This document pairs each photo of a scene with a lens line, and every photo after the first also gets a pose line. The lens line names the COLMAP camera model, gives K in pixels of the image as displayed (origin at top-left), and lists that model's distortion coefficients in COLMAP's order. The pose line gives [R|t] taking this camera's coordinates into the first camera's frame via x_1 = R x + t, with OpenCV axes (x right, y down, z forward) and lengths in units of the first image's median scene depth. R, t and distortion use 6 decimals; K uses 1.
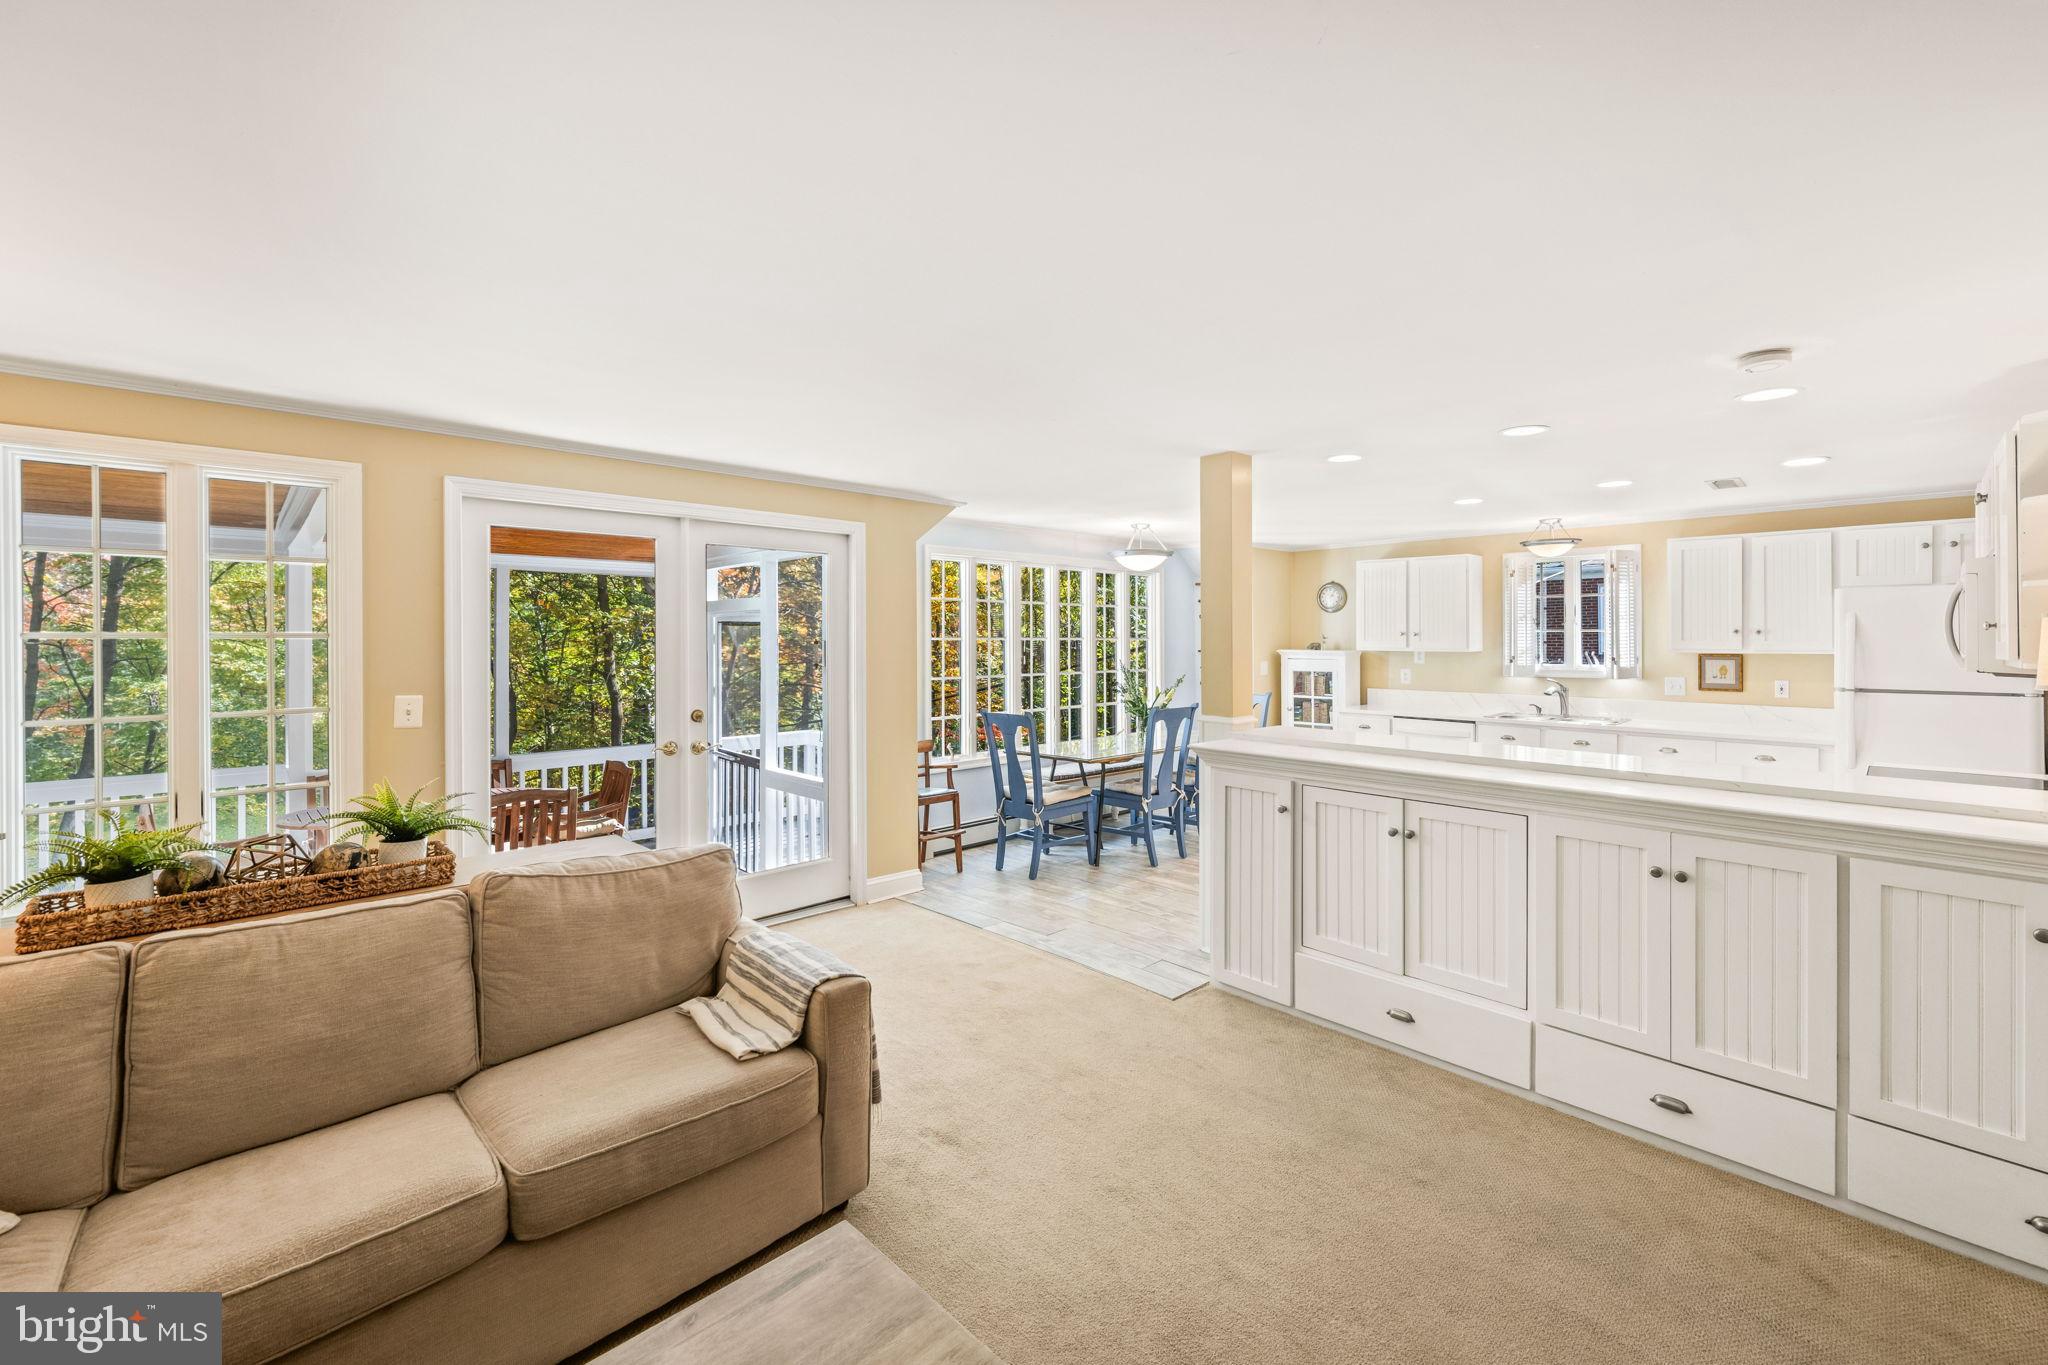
lens RADIAL K [[844.6, 0, 1040.0], [0, 844.6, 641.8], [0, 0, 1]] dist [0.000197, -0.000077]
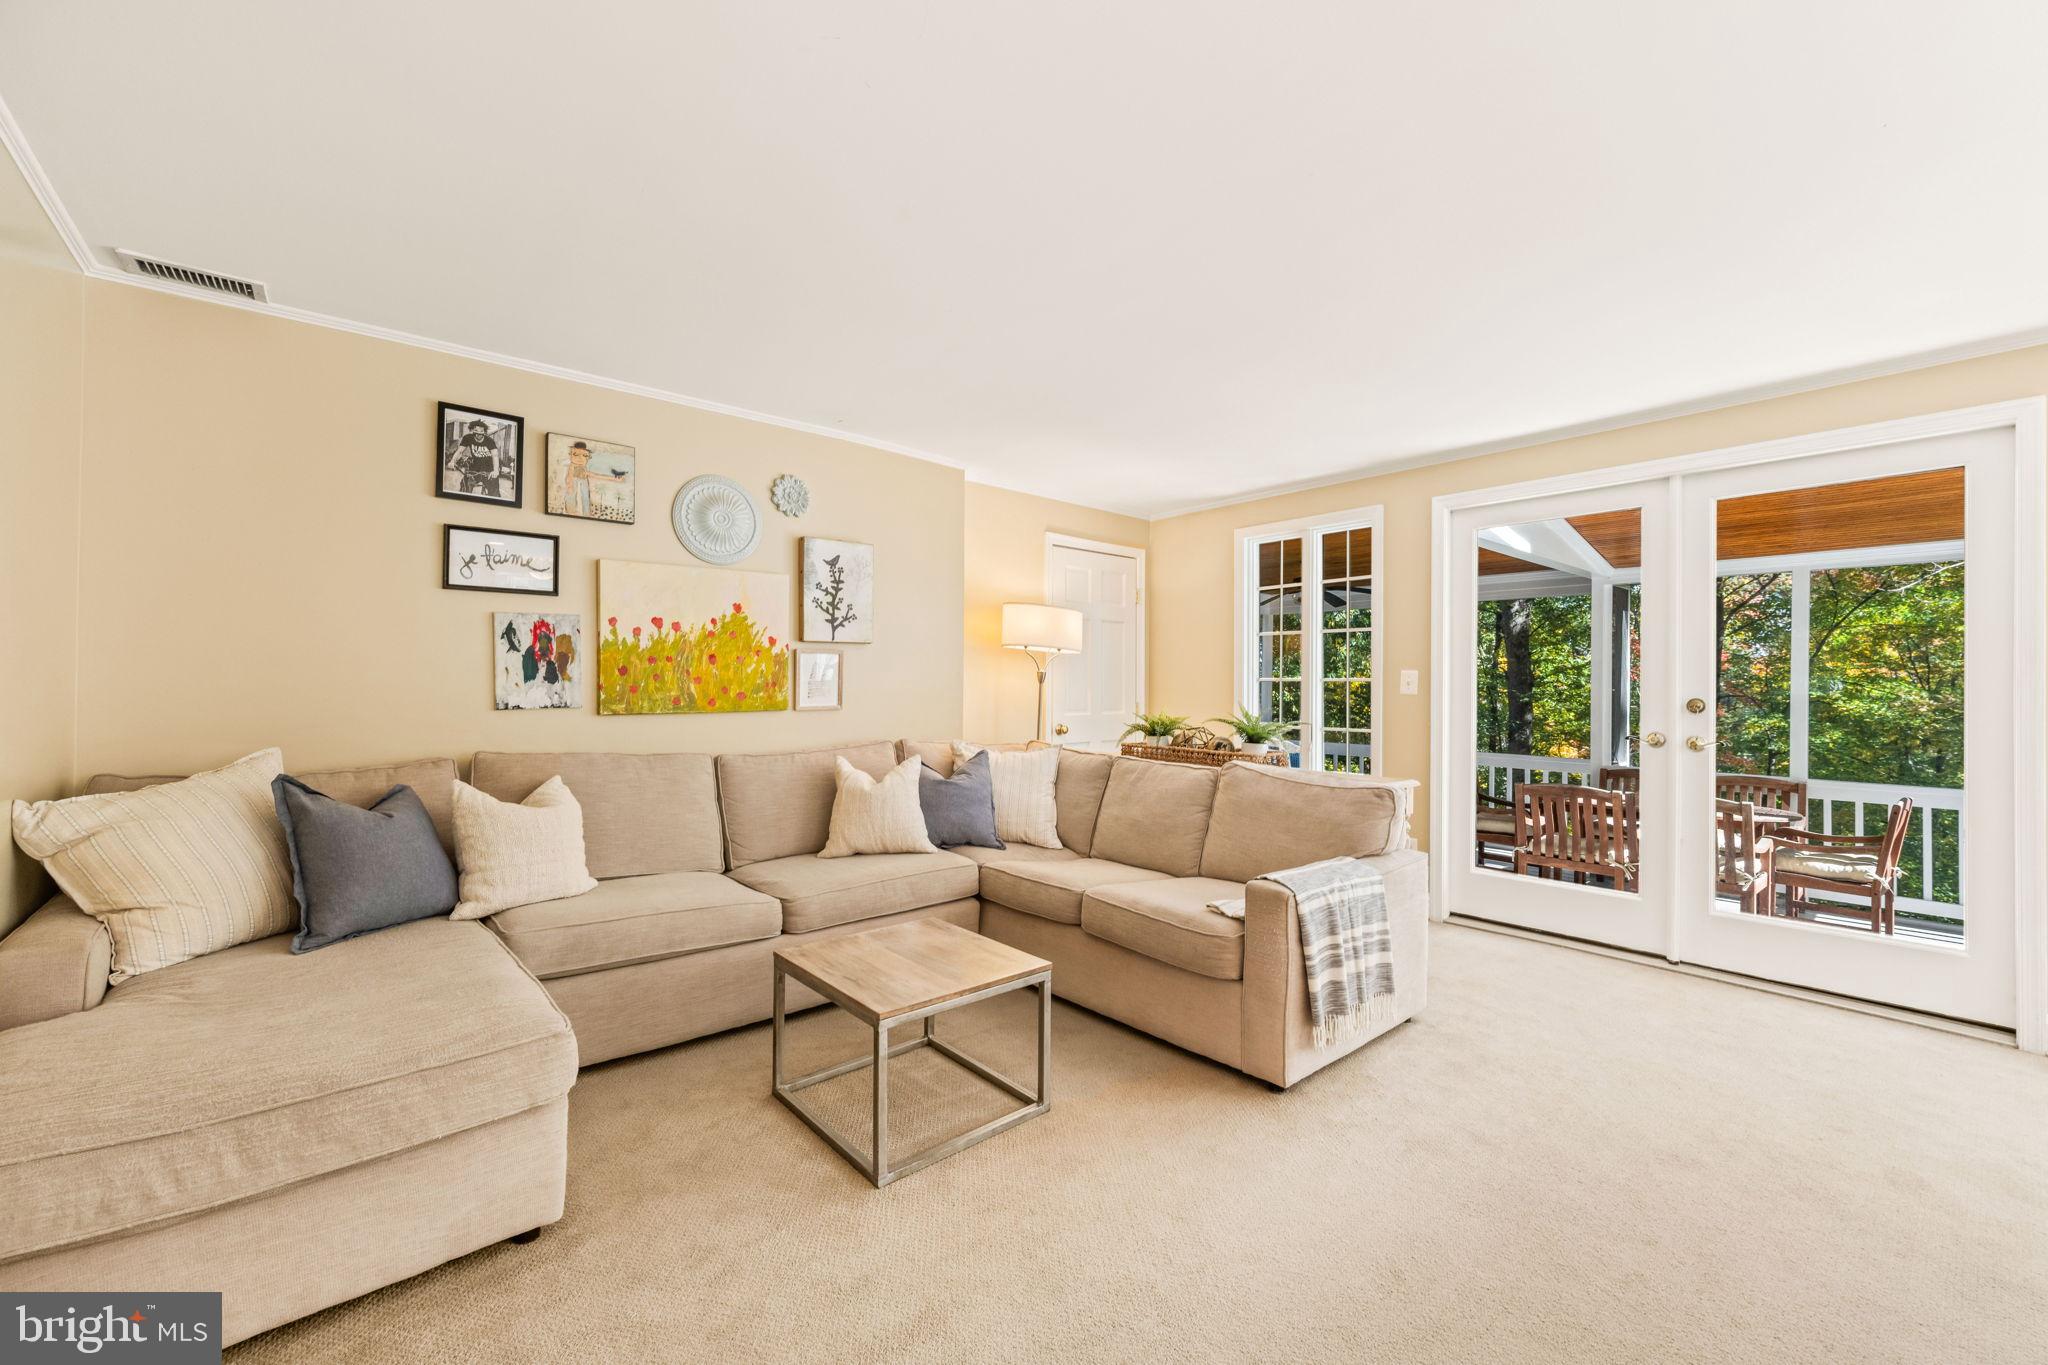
lens RADIAL K [[797.4, 0, 1049.9], [0, 797.4, 689.0], [0, 0, 1]] dist [0.001200, 0.000344]
pose [[-0.044143, -0.002845, -0.999021, 0.528276], [-0.016936, 0.999854, -0.002099, 0.105087], [0.998882, 0.016827, -0.044185, 0.494400]]
